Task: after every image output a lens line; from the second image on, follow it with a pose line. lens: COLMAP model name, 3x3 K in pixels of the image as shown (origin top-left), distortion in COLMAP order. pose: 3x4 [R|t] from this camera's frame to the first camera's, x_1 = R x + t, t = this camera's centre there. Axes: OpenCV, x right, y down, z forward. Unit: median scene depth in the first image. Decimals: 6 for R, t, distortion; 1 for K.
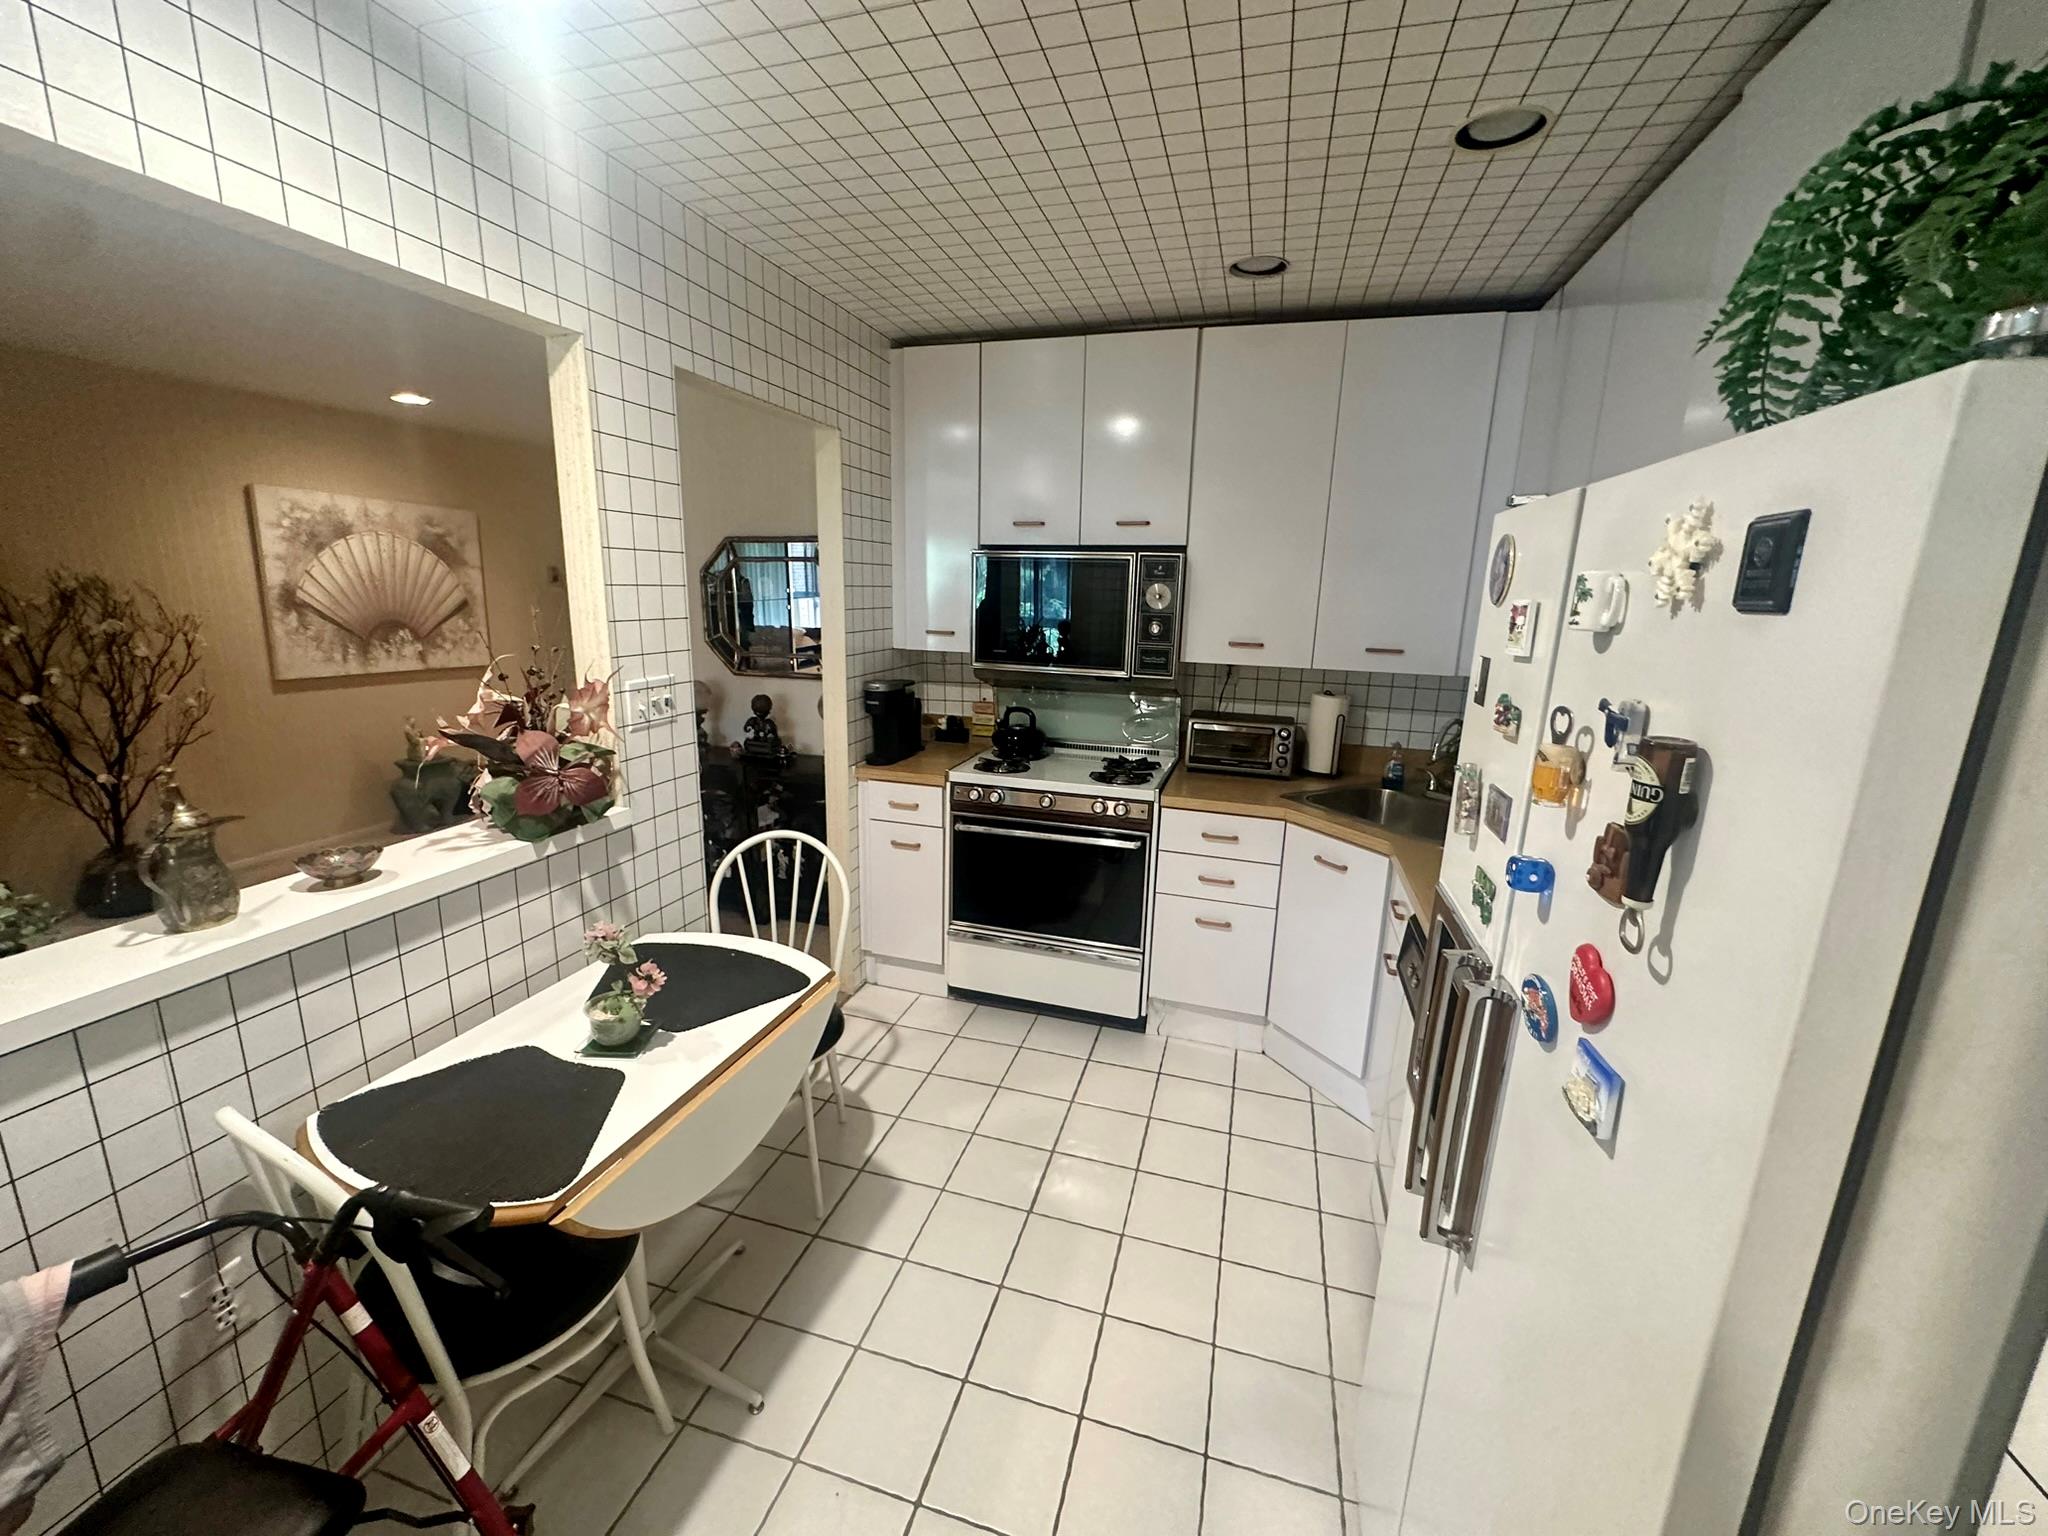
lens RADIAL K [[818.6, 0, 1022.5], [0, 818.6, 765.8], [0, 0, 1]] dist [-0.005272, 0.001141]
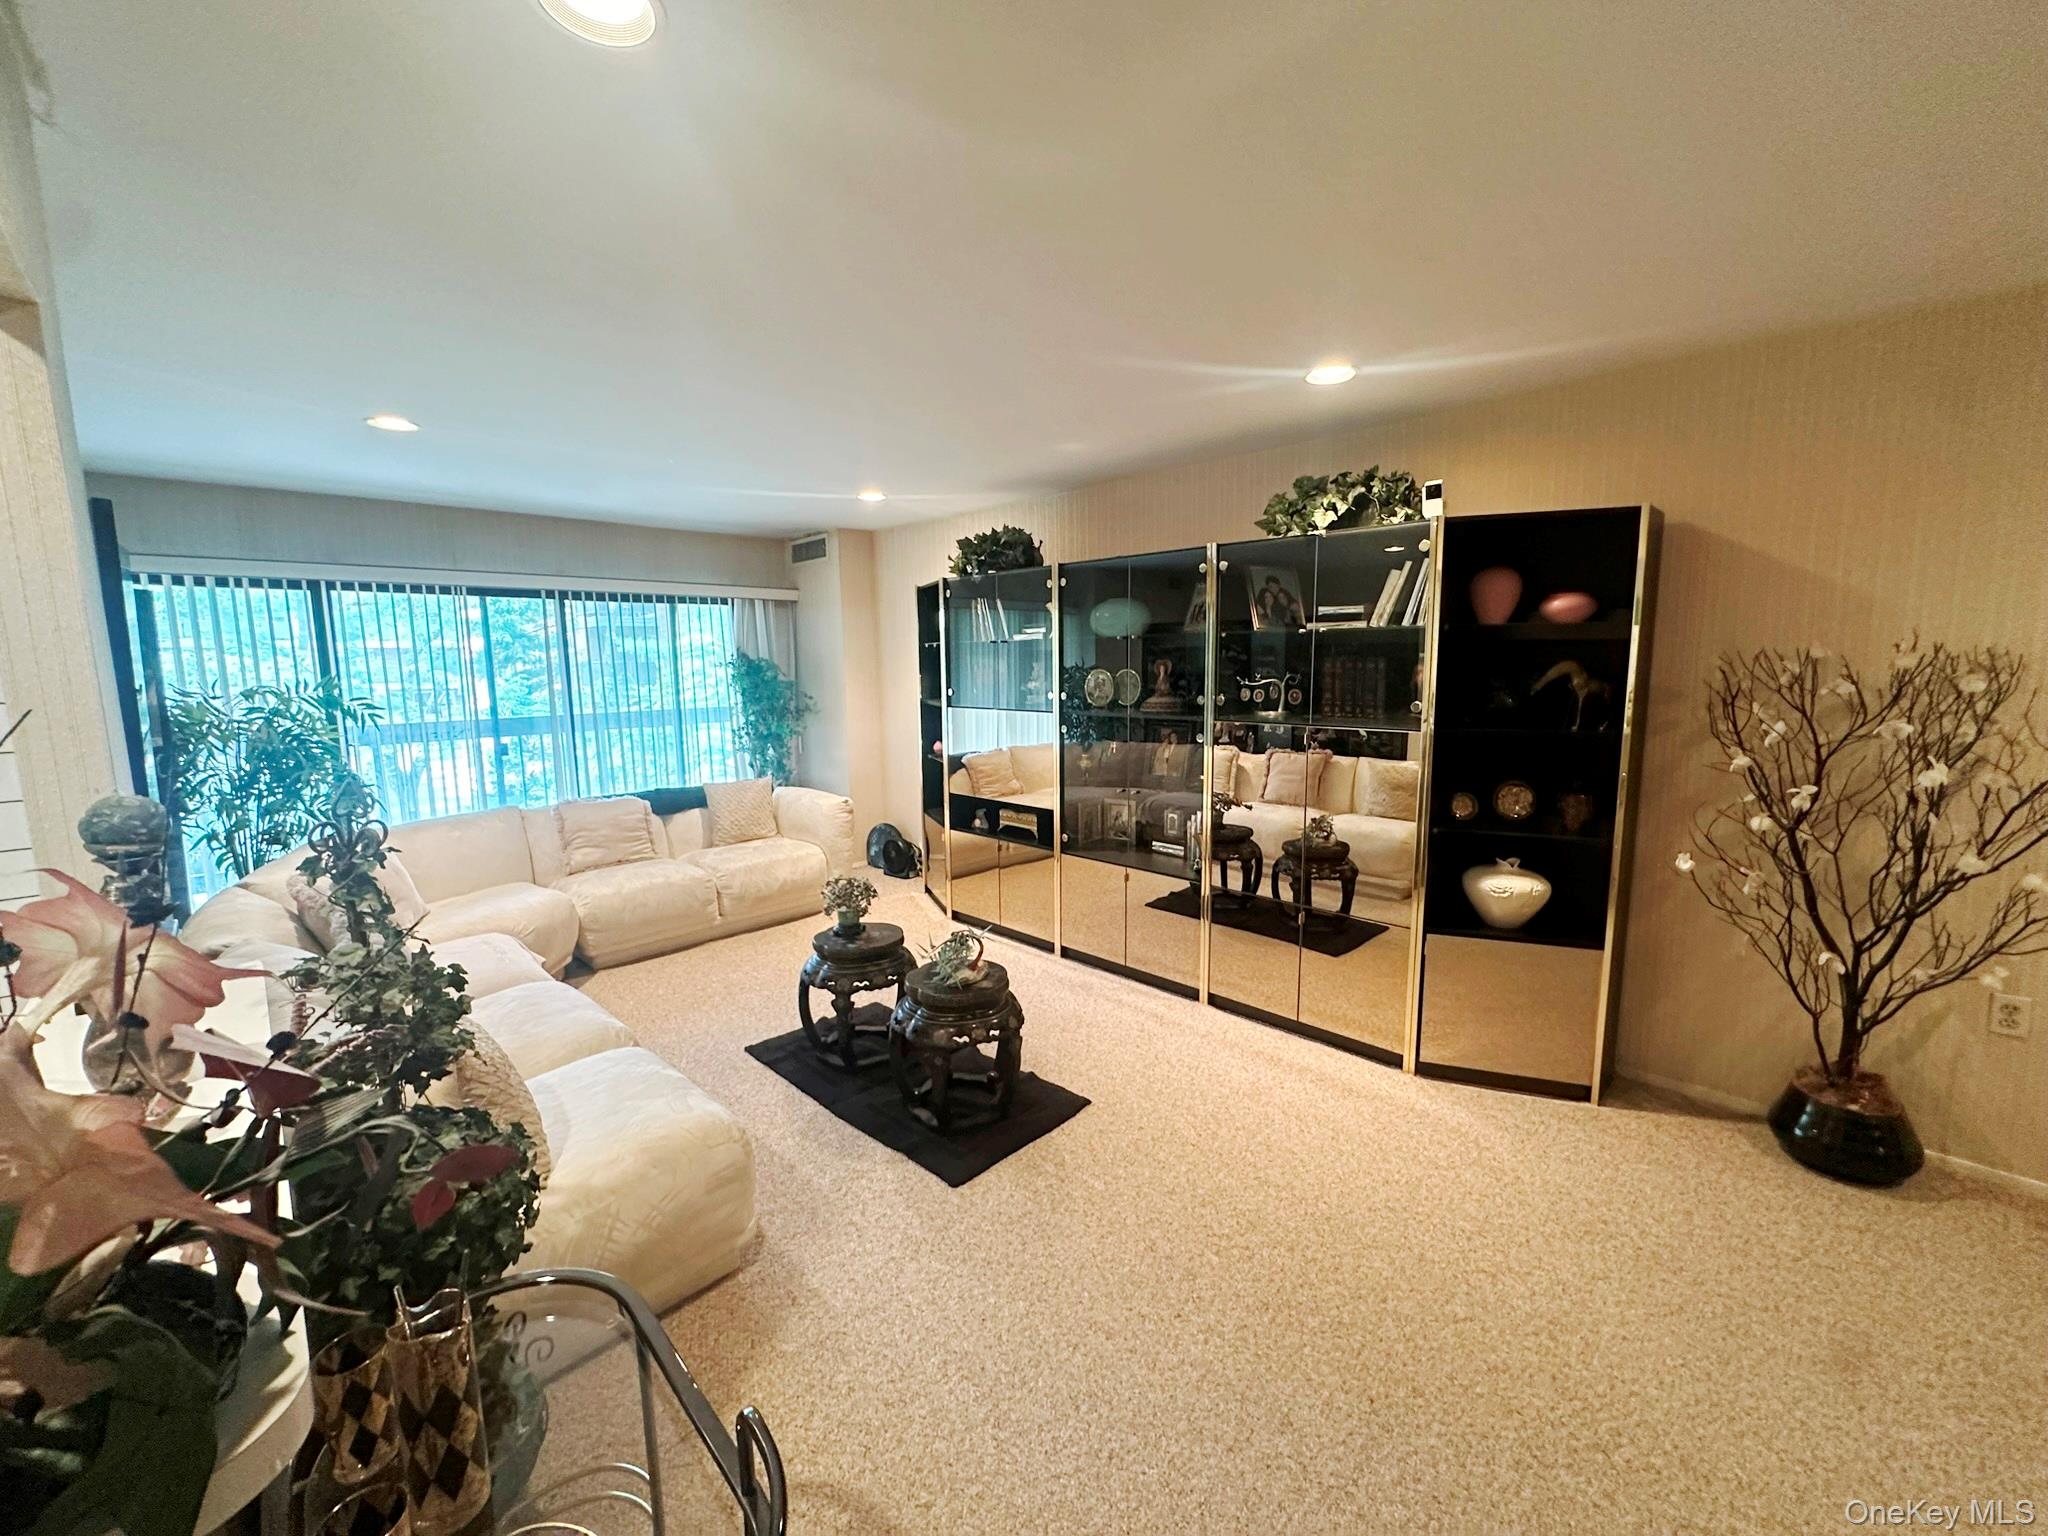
lens RADIAL K [[818.6, 0, 1024.0], [0, 818.6, 765.4], [0, 0, 1]] dist [-0.005272, 0.001141]
pose [[-0.487380, 0.097538, -0.867725, -0.269709], [-0.187869, 0.958755, 0.213292, -0.147142], [0.852740, 0.266973, -0.448954, 0.692765]]
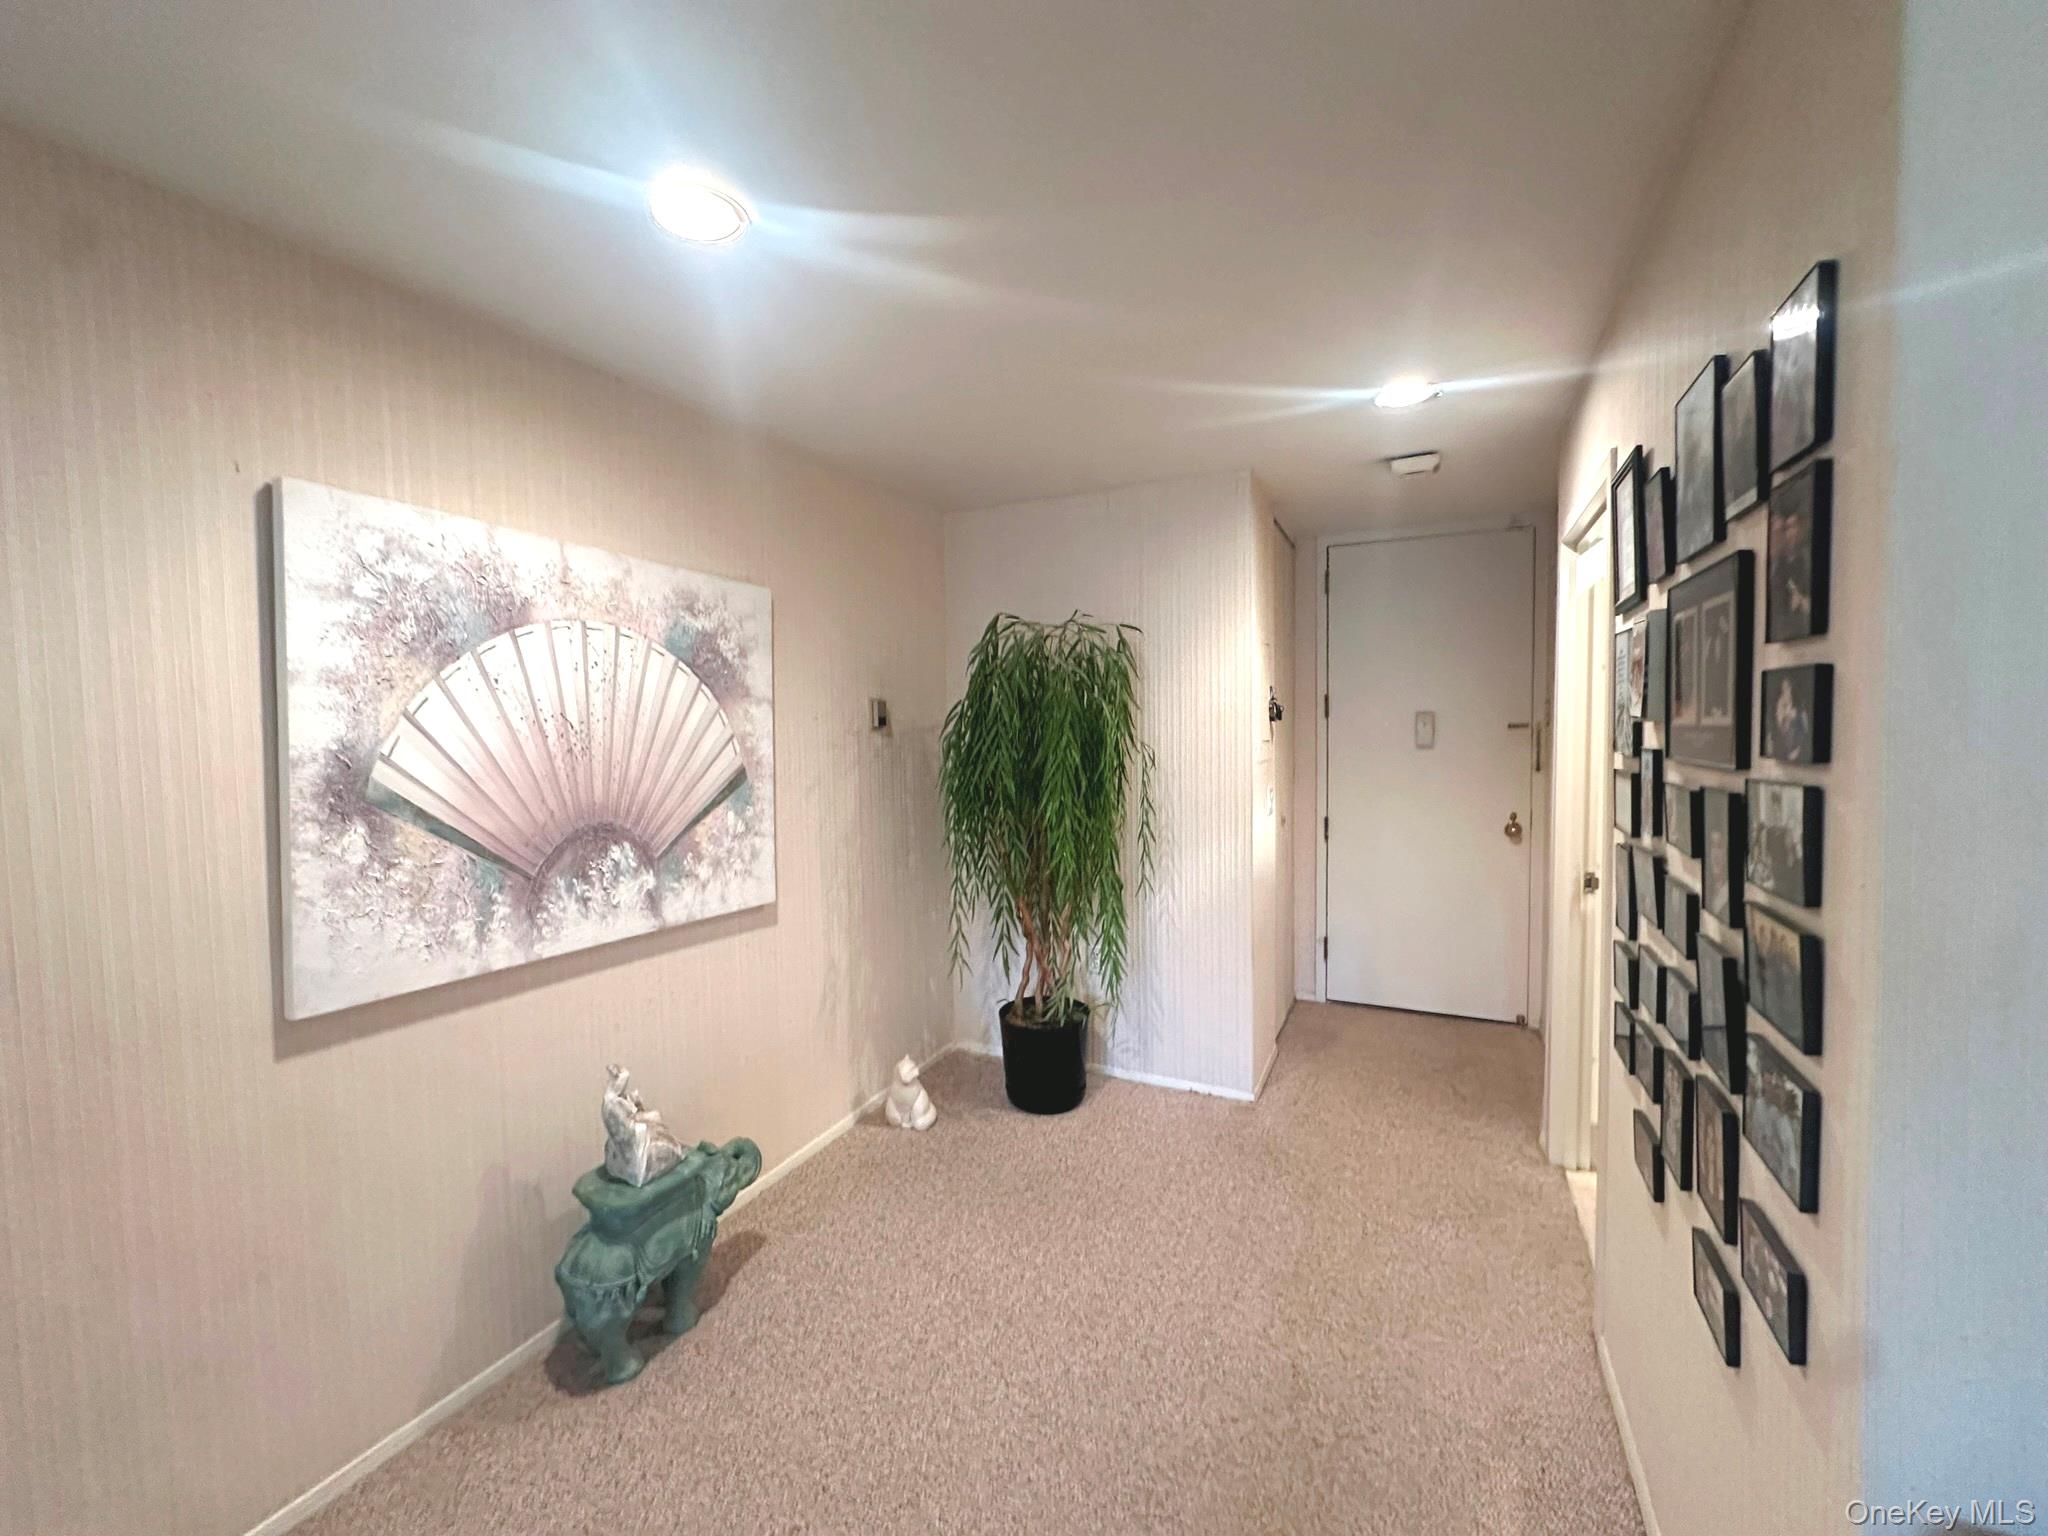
lens RADIAL K [[818.6, 0, 1021.5], [0, 818.6, 766.2], [0, 0, 1]] dist [-0.005272, 0.001141]
pose [[0.984943, -0.031020, -0.170073, -0.664148], [0.001869, 0.985624, -0.168943, -0.187291], [0.172869, 0.166082, 0.970842, 0.853870]]
